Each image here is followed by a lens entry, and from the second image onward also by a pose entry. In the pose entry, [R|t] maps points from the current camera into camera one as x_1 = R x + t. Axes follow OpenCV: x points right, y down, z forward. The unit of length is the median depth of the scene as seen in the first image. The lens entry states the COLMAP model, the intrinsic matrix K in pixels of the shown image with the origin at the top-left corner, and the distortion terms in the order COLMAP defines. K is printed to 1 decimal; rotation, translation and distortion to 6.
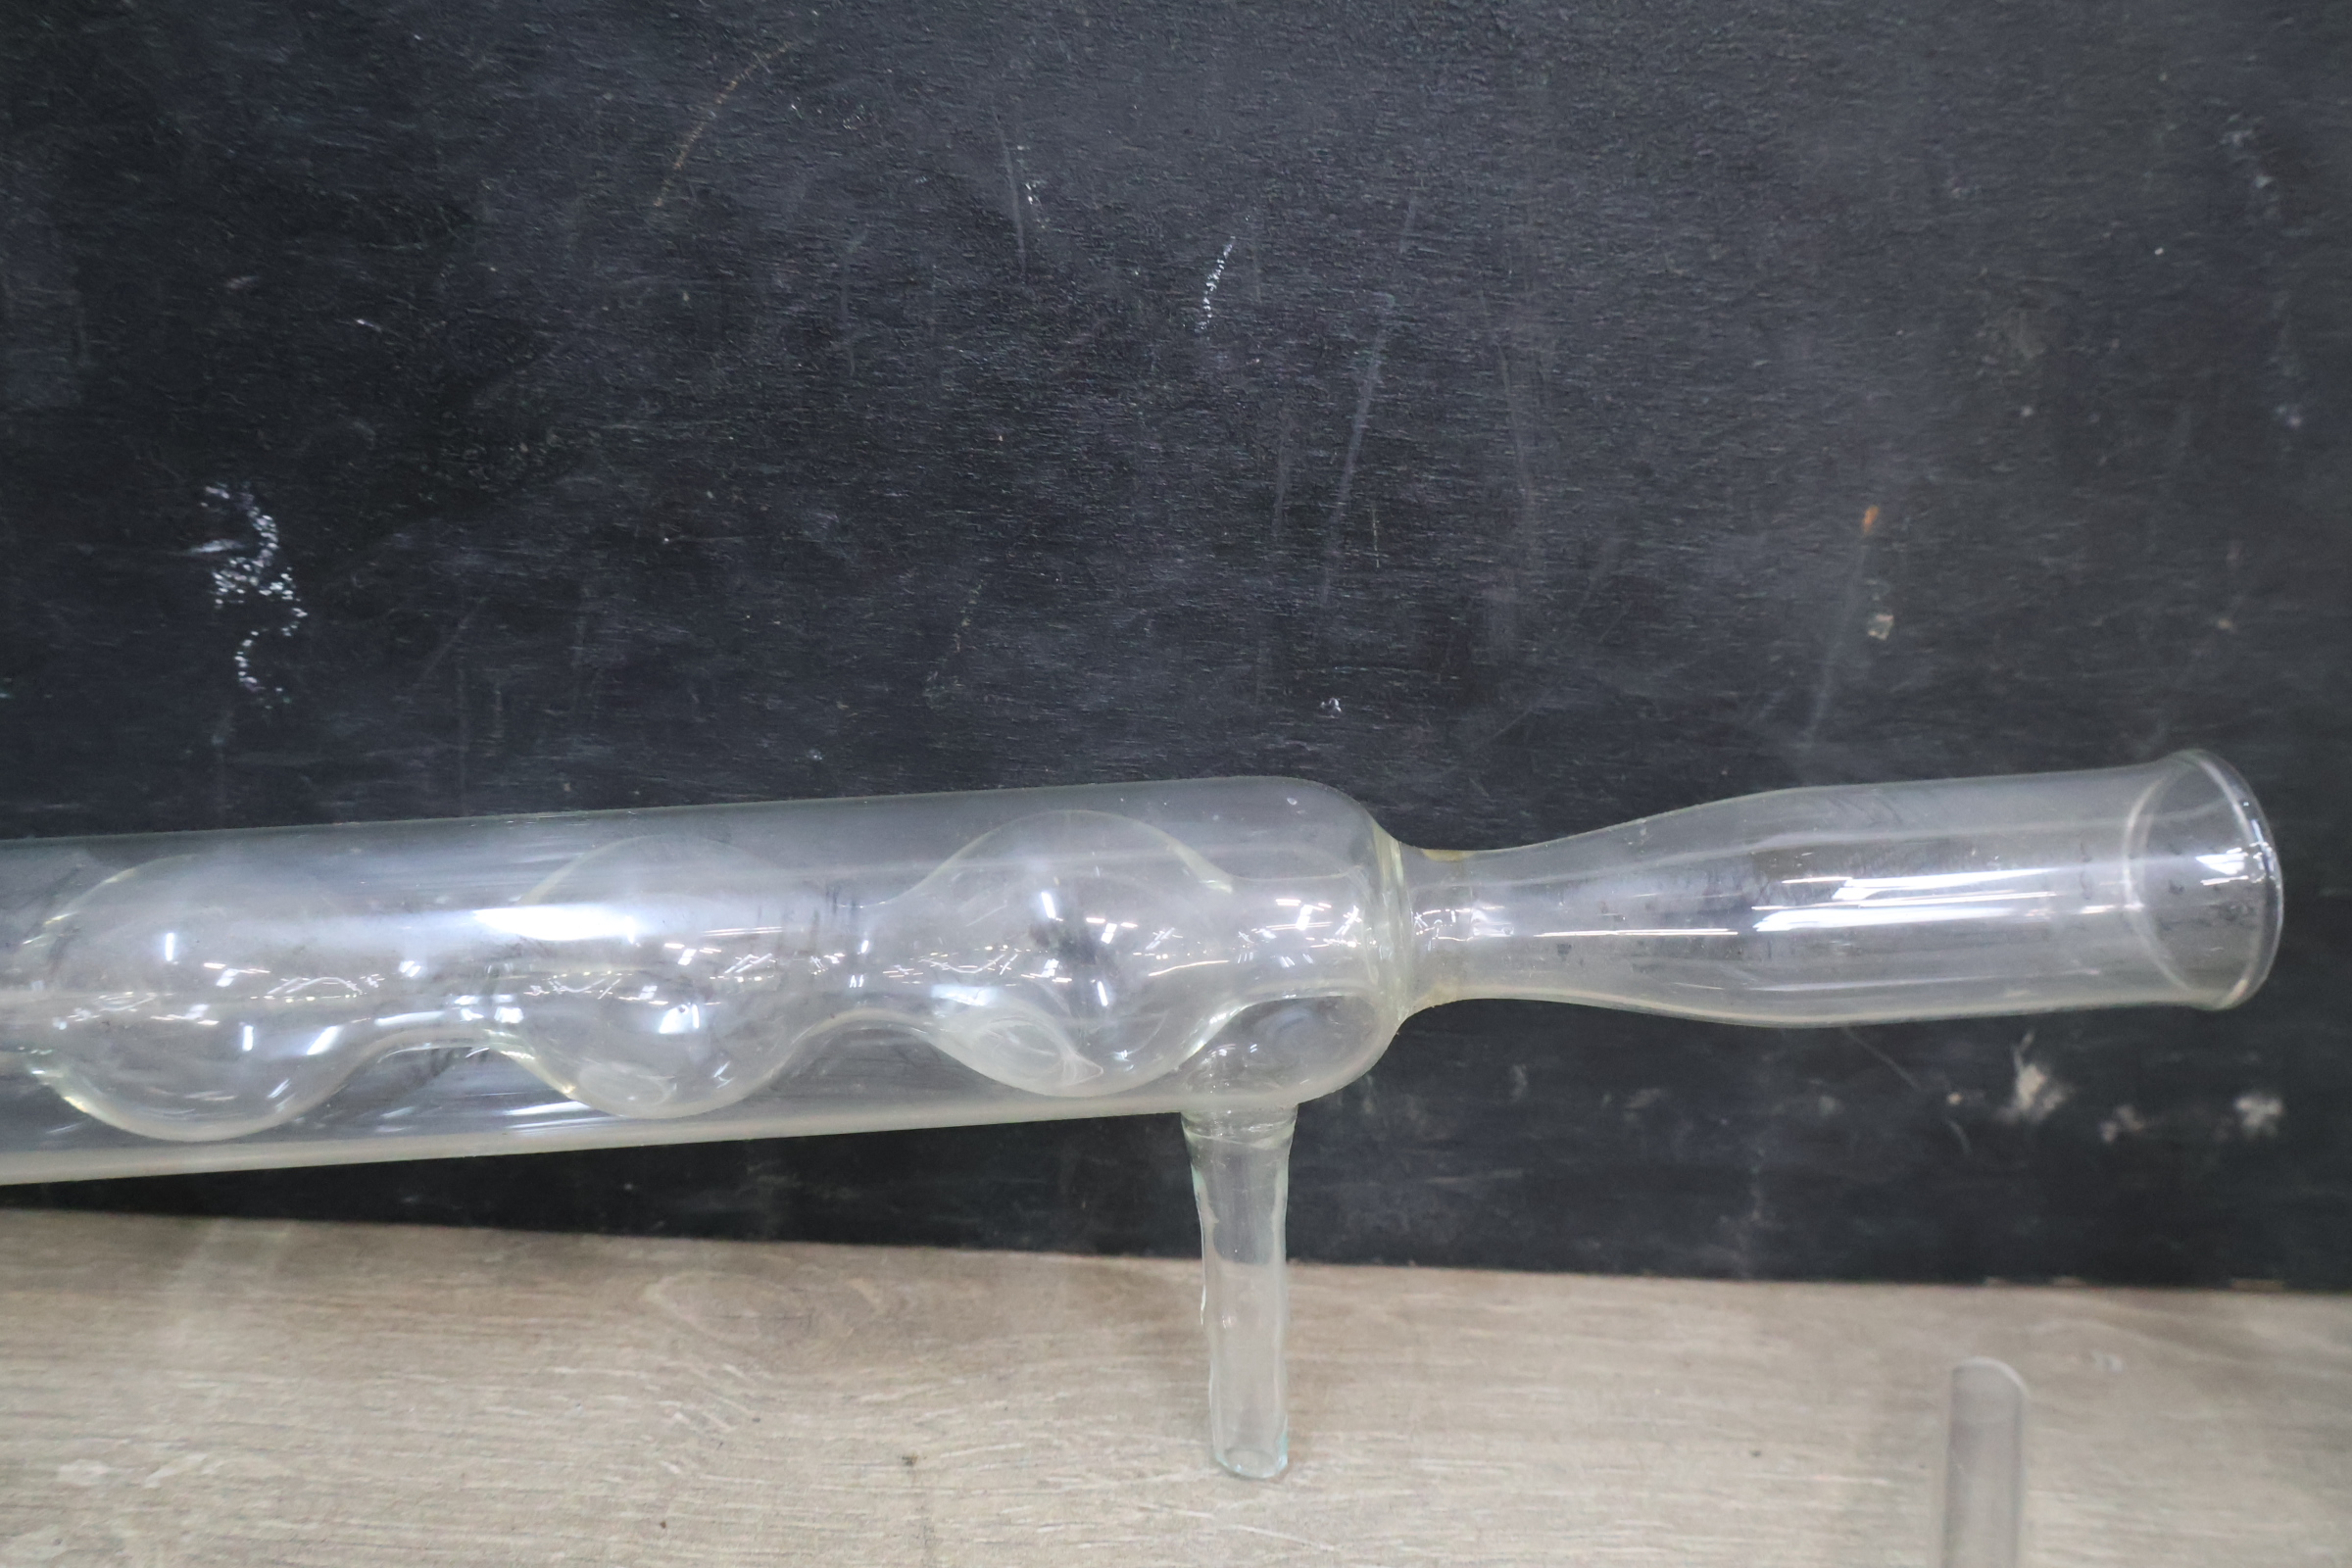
lens RADIAL K [[2032.2, 0, 1164.5], [0, 2032.2, 774.7], [0, 0, 1]] dist [0.012230, 0.004811]
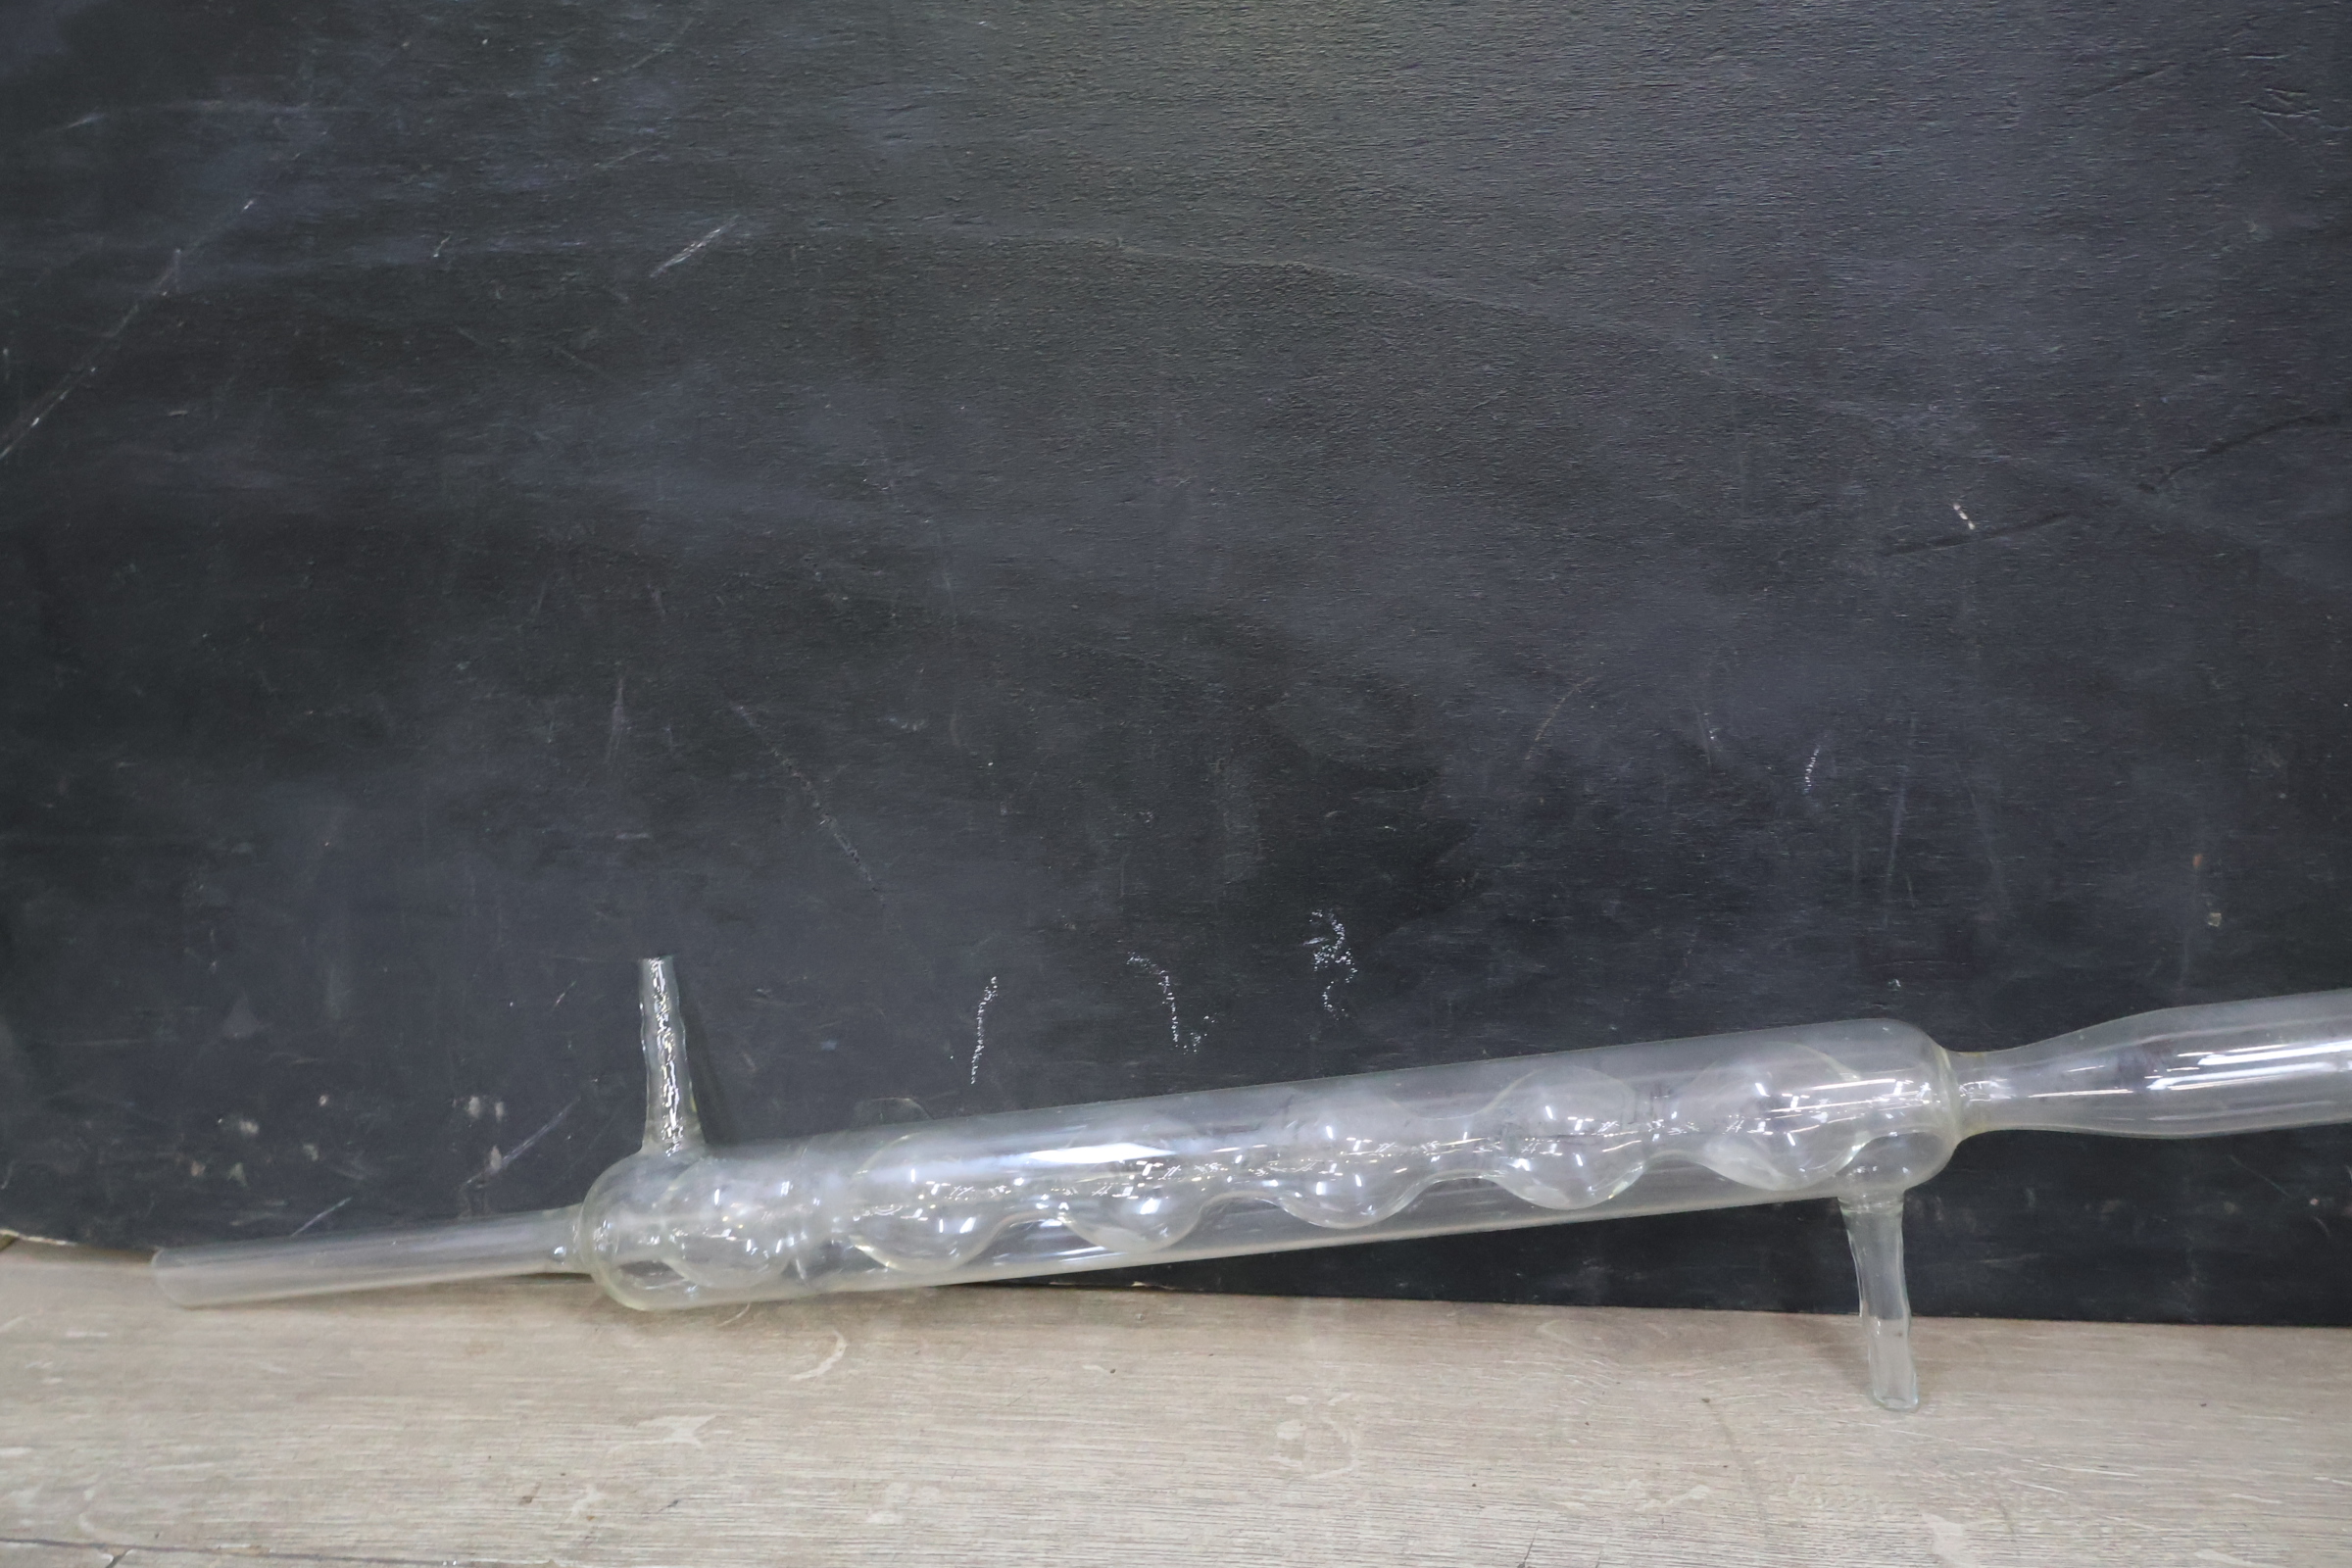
lens RADIAL K [[2032.2, 0, 1177.8], [0, 2032.2, 792.5], [0, 0, 1]] dist [0.012230, 0.004811]
pose [[0.975173, -0.085448, -0.204295, -0.165841], [0.049555, 0.983363, -0.174759, 0.088564], [0.215829, 0.160297, 0.963184, -0.978256]]
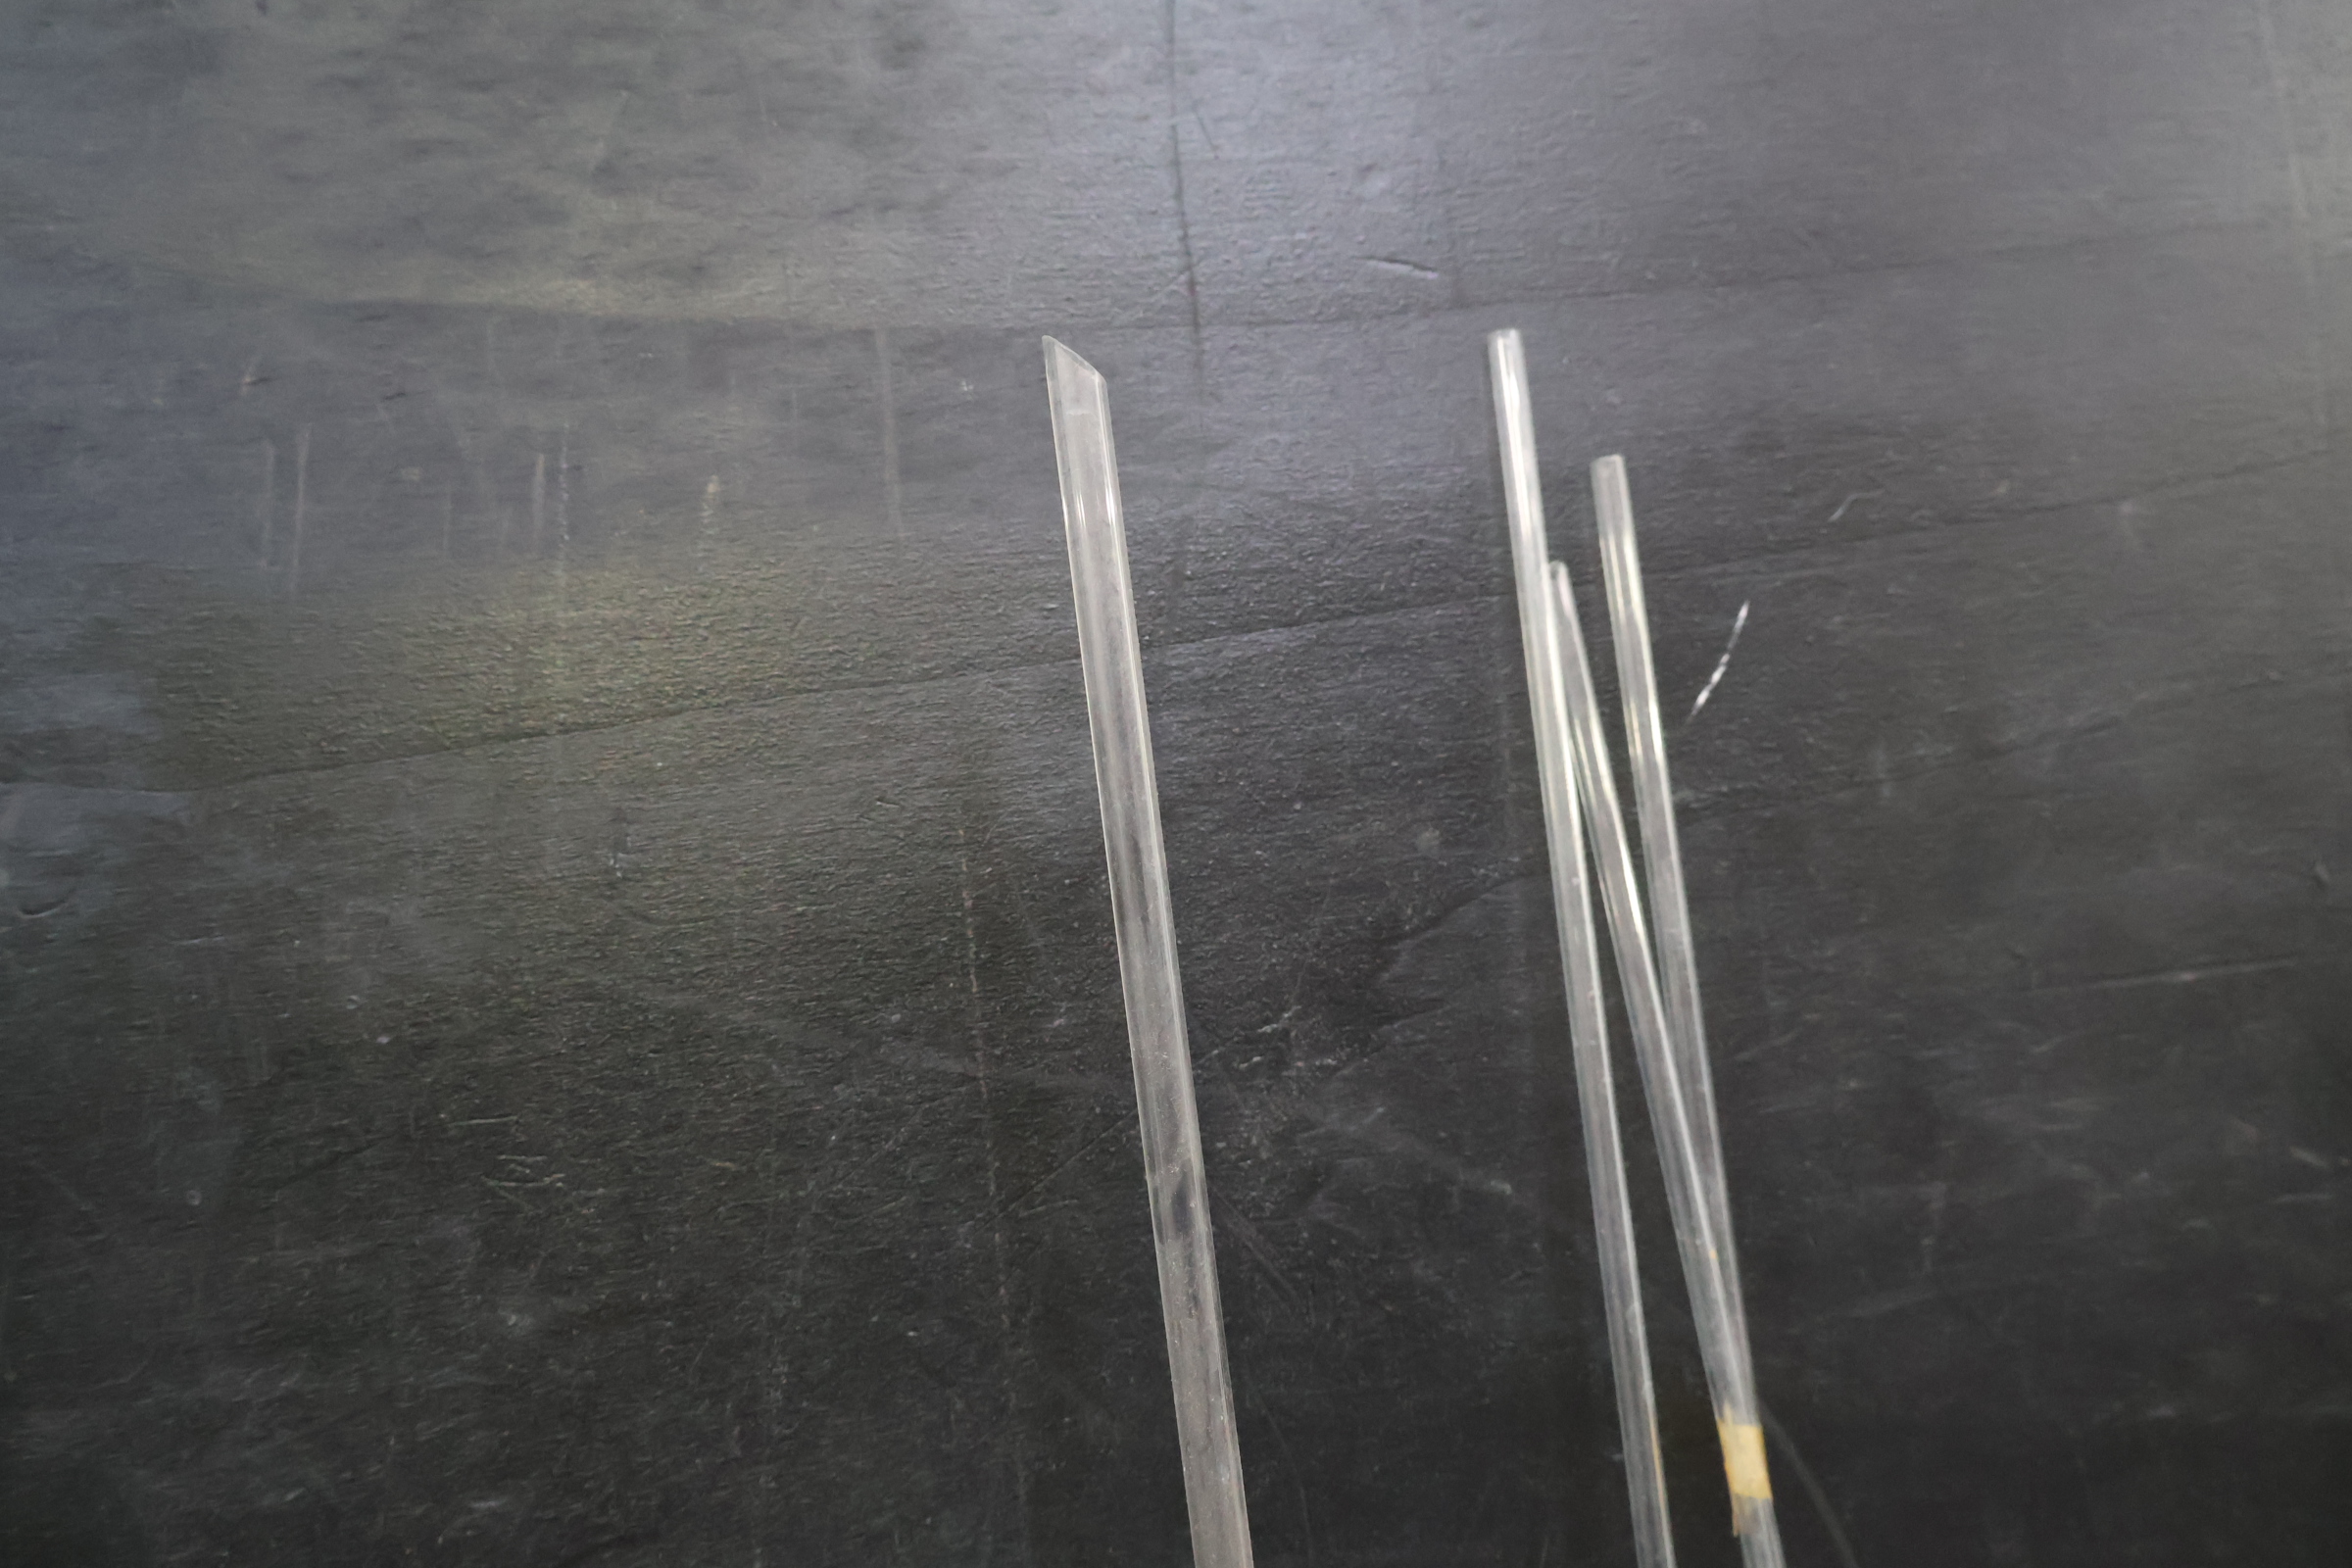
lens RADIAL K [[2032.2, 0, 1100.9], [0, 2032.2, 816.2], [0, 0, 1]] dist [0.012230, 0.004811]
pose [[0.974129, -0.223946, 0.030330, 0.866282], [0.219737, 0.907249, -0.358630, -0.369172], [0.052797, 0.356016, 0.932987, -0.605627]]
